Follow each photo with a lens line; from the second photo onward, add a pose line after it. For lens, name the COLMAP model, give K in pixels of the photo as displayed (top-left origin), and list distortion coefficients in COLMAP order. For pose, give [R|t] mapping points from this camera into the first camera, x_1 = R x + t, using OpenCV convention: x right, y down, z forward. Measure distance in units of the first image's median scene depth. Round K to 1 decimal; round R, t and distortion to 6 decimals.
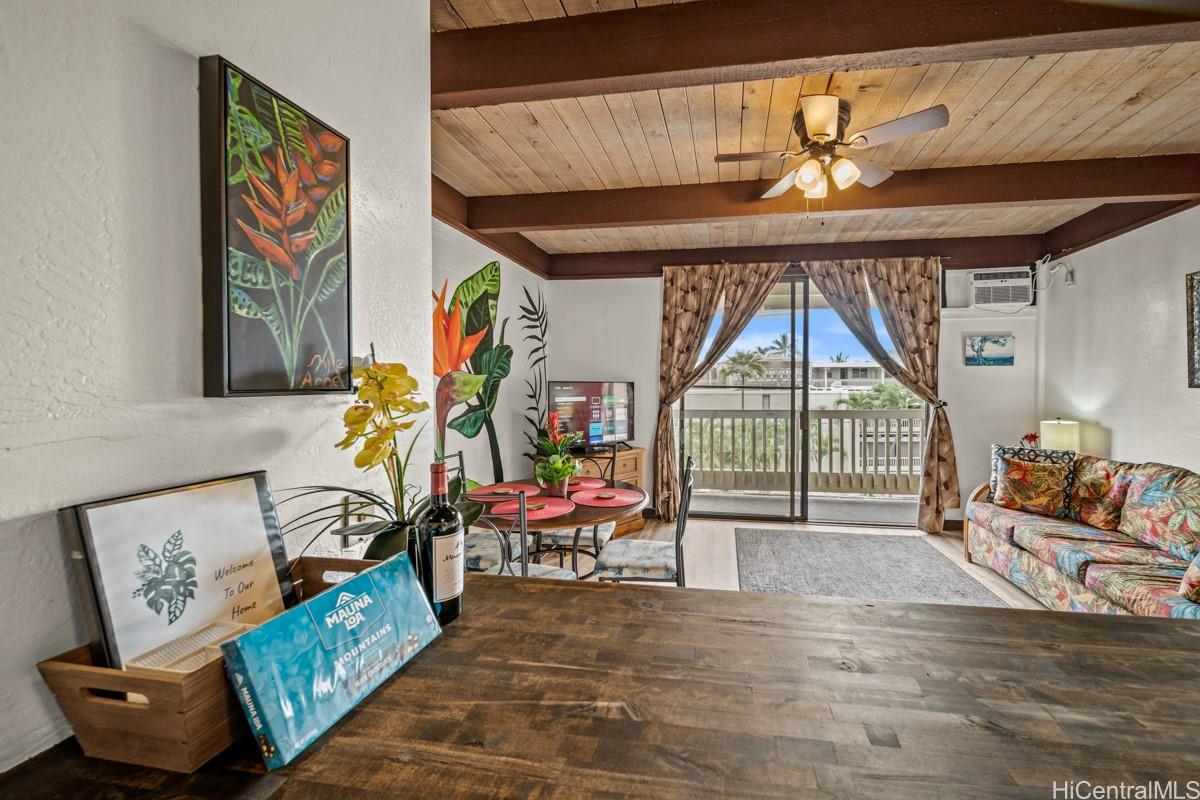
lens RADIAL K [[463.3, 0, 667.1], [0, 463.3, 387.9], [0, 0, 1]] dist [-0.000639, -0.000252]
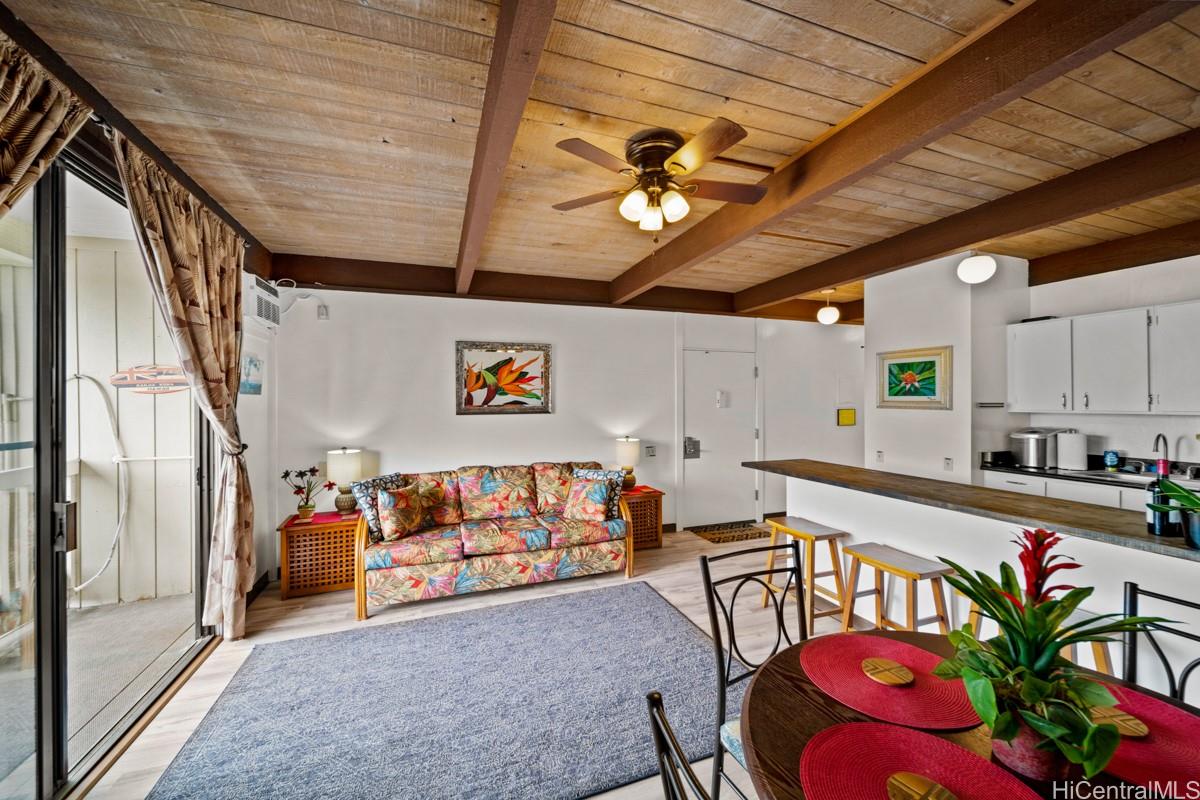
lens RADIAL K [[430.8, 0, 578.9], [0, 430.8, 399.1], [0, 0, 1]] dist [-0.001024, -0.000407]
pose [[-0.427039, 0.006619, 0.904209, -0.238243], [0.017874, 0.999840, 0.001123, -0.033169], [-0.904057, 0.016642, -0.427089, 0.882449]]
